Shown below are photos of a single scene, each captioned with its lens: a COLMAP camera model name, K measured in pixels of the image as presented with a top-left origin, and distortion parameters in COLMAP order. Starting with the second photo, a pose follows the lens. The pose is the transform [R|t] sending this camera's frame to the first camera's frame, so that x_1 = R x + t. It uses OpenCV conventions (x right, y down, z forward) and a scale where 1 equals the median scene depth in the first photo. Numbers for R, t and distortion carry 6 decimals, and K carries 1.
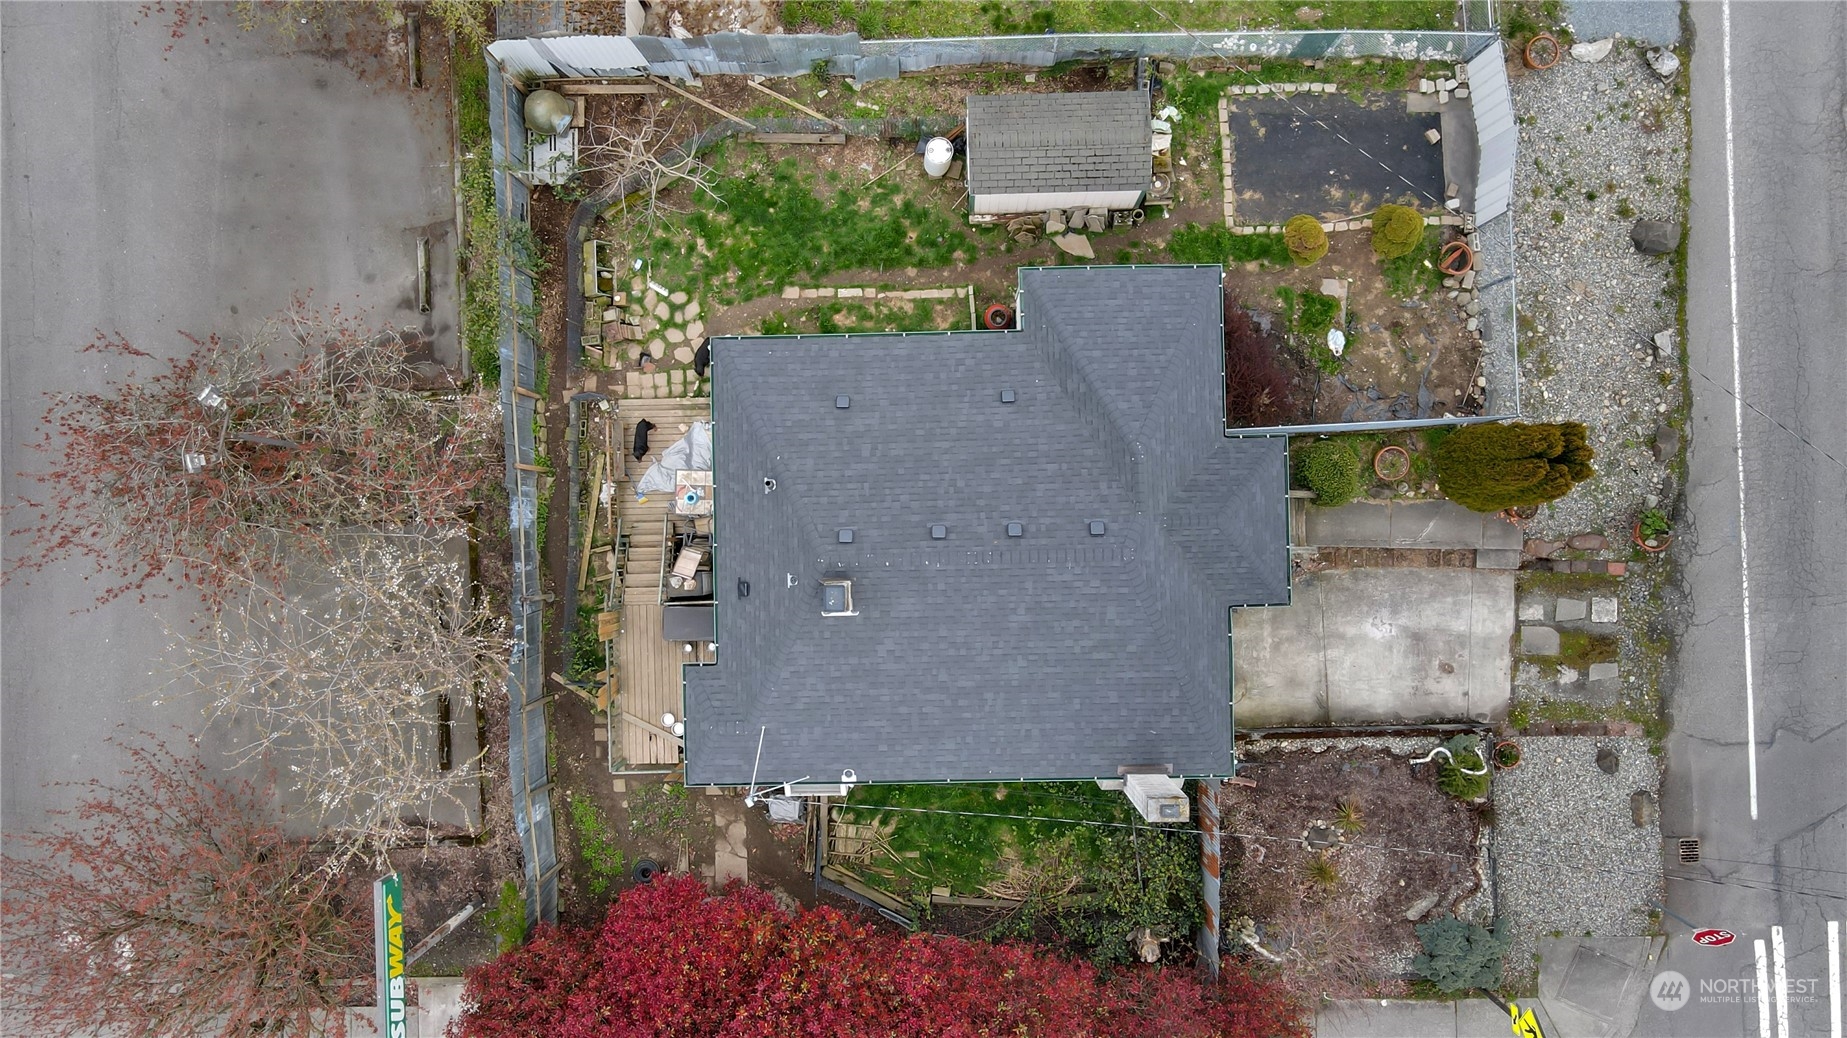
lens RADIAL K [[1366.4, 0, 918.8], [0, 1366.4, 517.1], [0, 0, 1]] dist [0.003826, 0.025711]
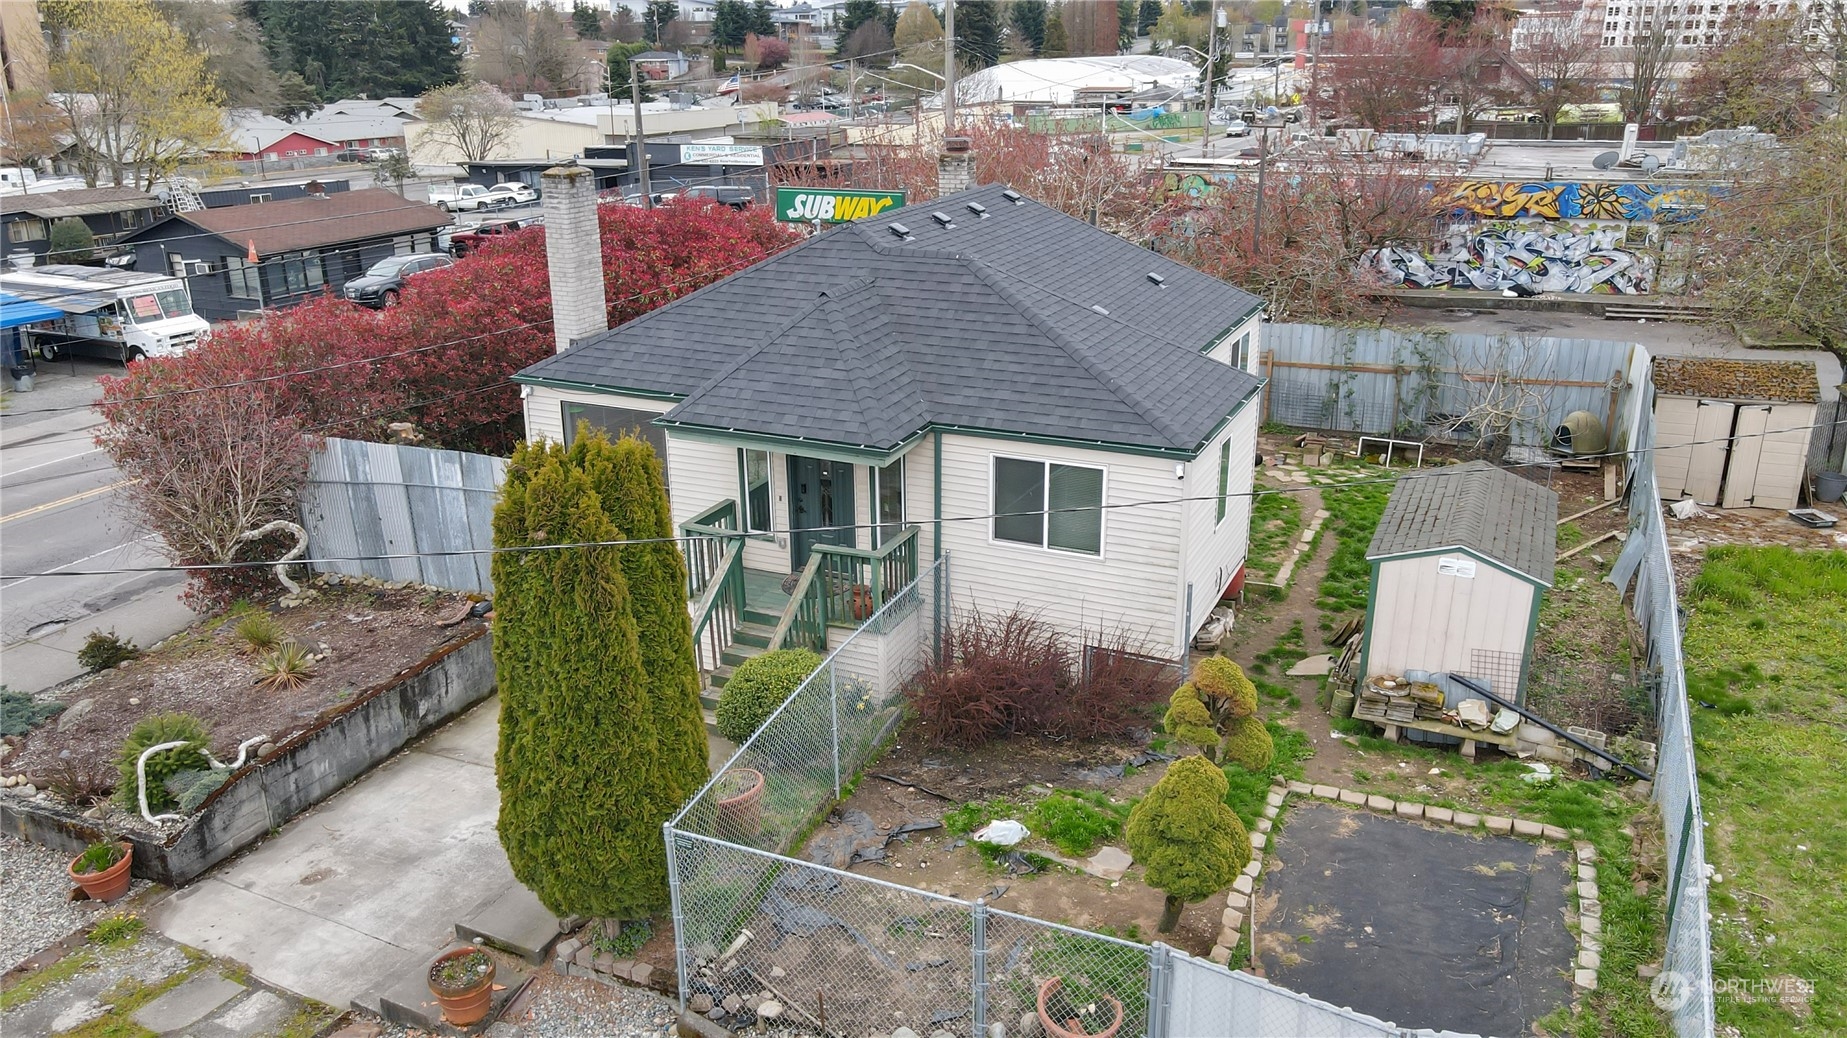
lens RADIAL K [[1366.4, 0, 919.8], [0, 1366.4, 514.1], [0, 0, 1]] dist [0.003826, 0.025711]
pose [[-0.439997, 0.306720, -0.843994, 0.684281], [-0.897703, -0.126112, 0.422167, -0.288996], [0.023049, 0.943408, 0.330833, 0.726330]]
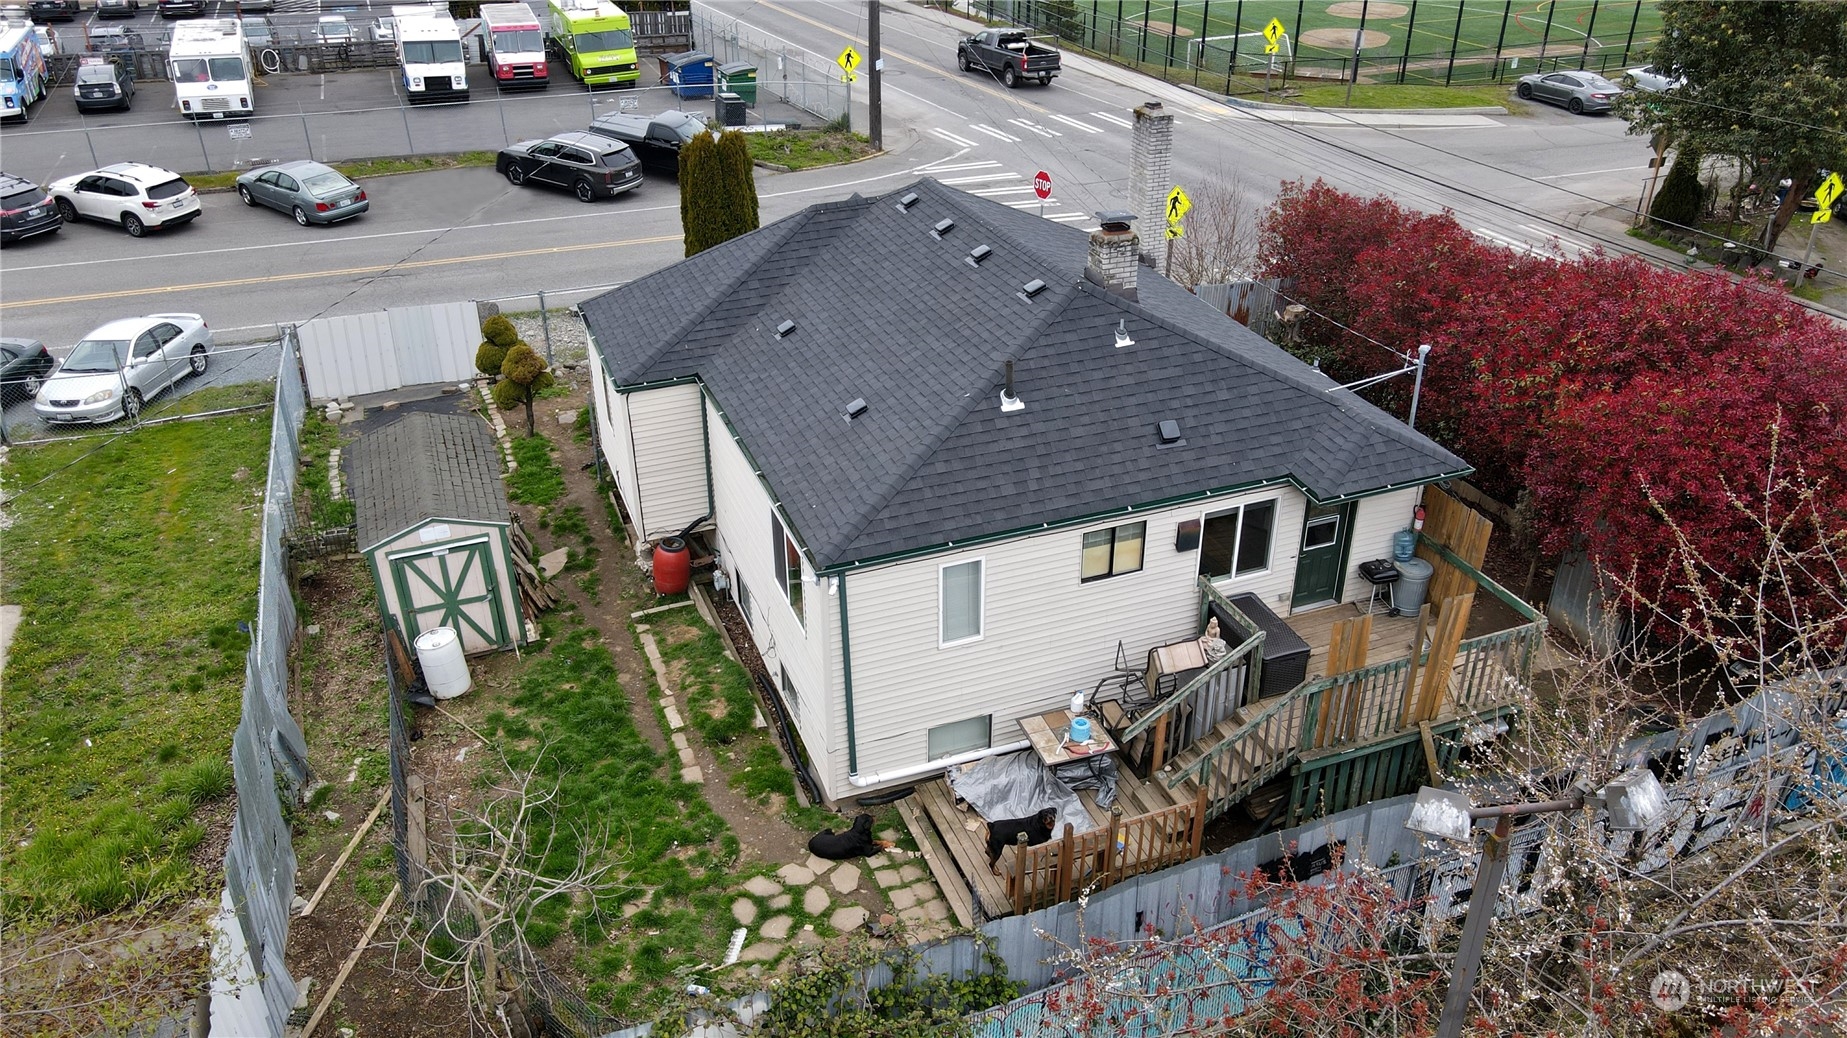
lens RADIAL K [[1366.4, 0, 932.5], [0, 1366.4, 522.0], [0, 0, 1]] dist [0.003826, 0.025711]
pose [[-0.346795, -0.444901, 0.825710, -0.566386], [0.937914, -0.157888, 0.308849, -0.230997], [-0.007038, 0.881552, 0.472034, 0.620702]]
